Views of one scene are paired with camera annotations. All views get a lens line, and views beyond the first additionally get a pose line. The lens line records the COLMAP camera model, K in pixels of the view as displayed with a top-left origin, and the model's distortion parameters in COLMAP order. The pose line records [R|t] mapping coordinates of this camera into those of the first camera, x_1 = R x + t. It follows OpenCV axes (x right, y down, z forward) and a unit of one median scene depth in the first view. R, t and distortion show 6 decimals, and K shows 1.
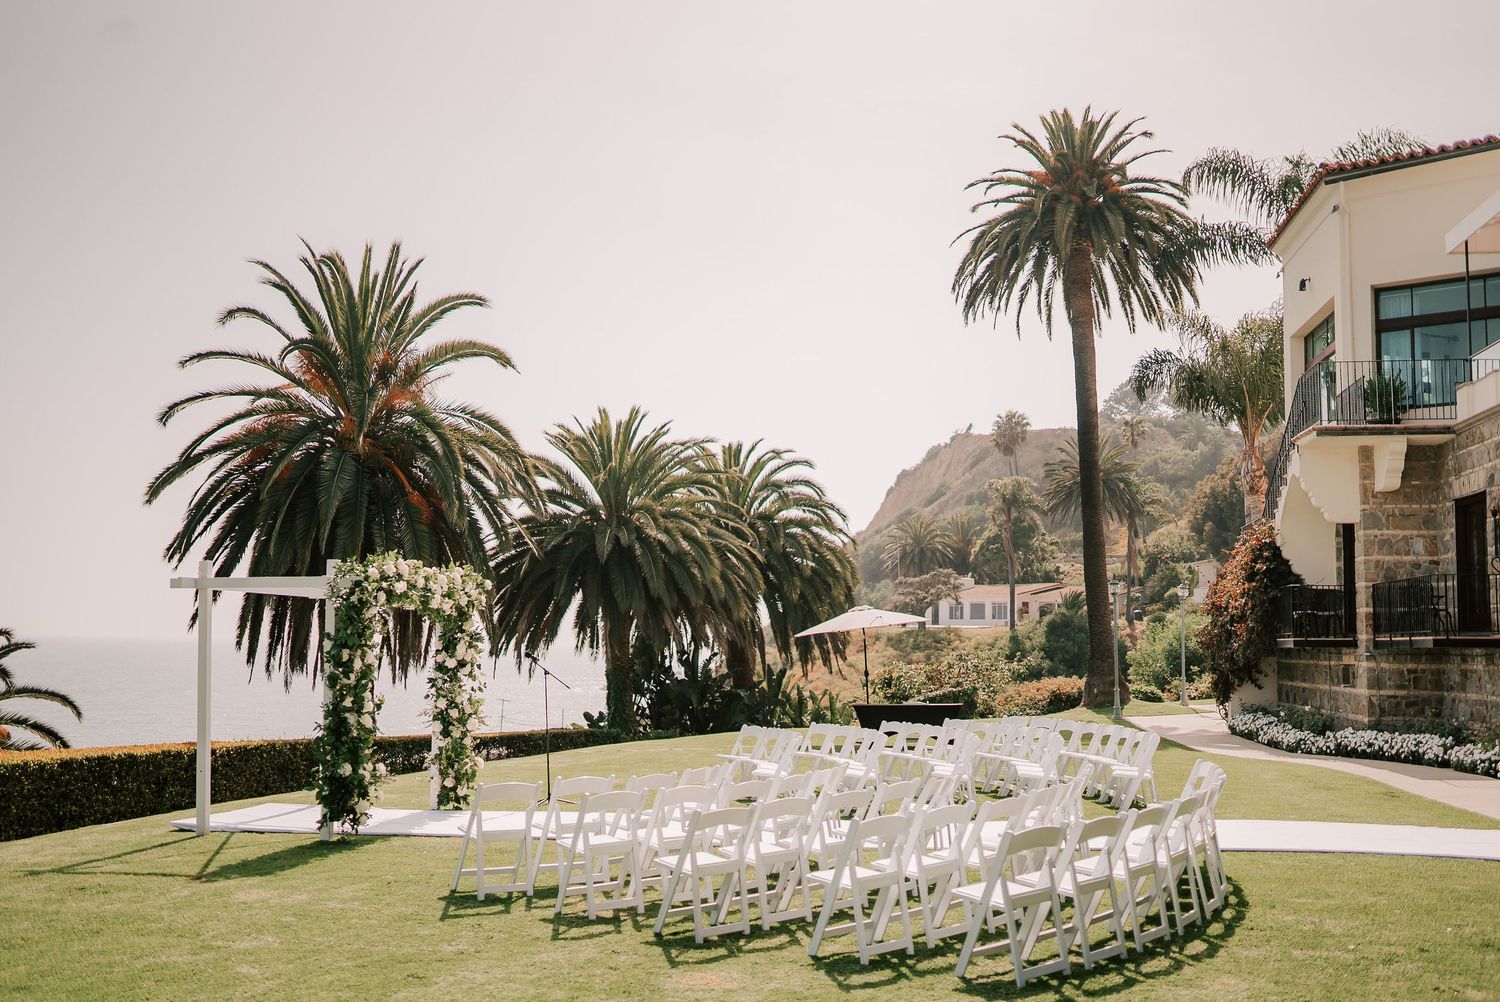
lens RADIAL K [[1517.3, 0, 747.4], [0, 1517.3, 504.1], [0, 0, 1]] dist [0.016891, 0.000000]
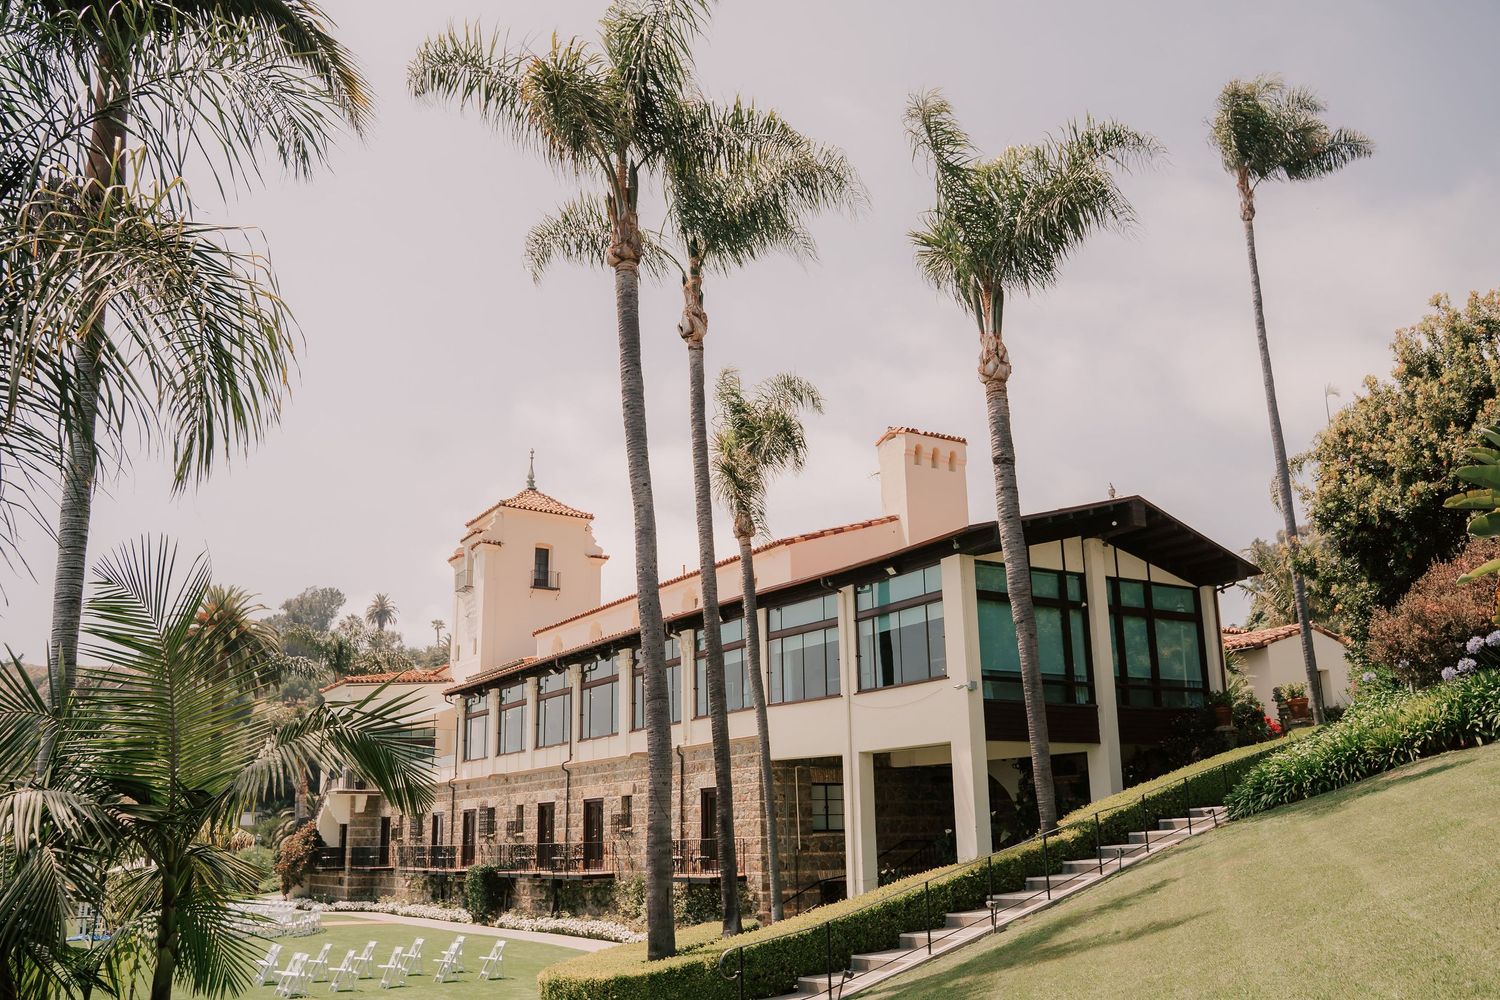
lens RADIAL K [[1259.3, 0, 748.9], [0, 1259.3, 500.4], [0, 0, 1]] dist [-0.105888, 0.087182]
pose [[0.763543, 0.143185, 0.629683, -0.532791], [-0.029335, 0.981792, -0.187680, -0.161111], [-0.645091, 0.124830, 0.753840, -1.210692]]
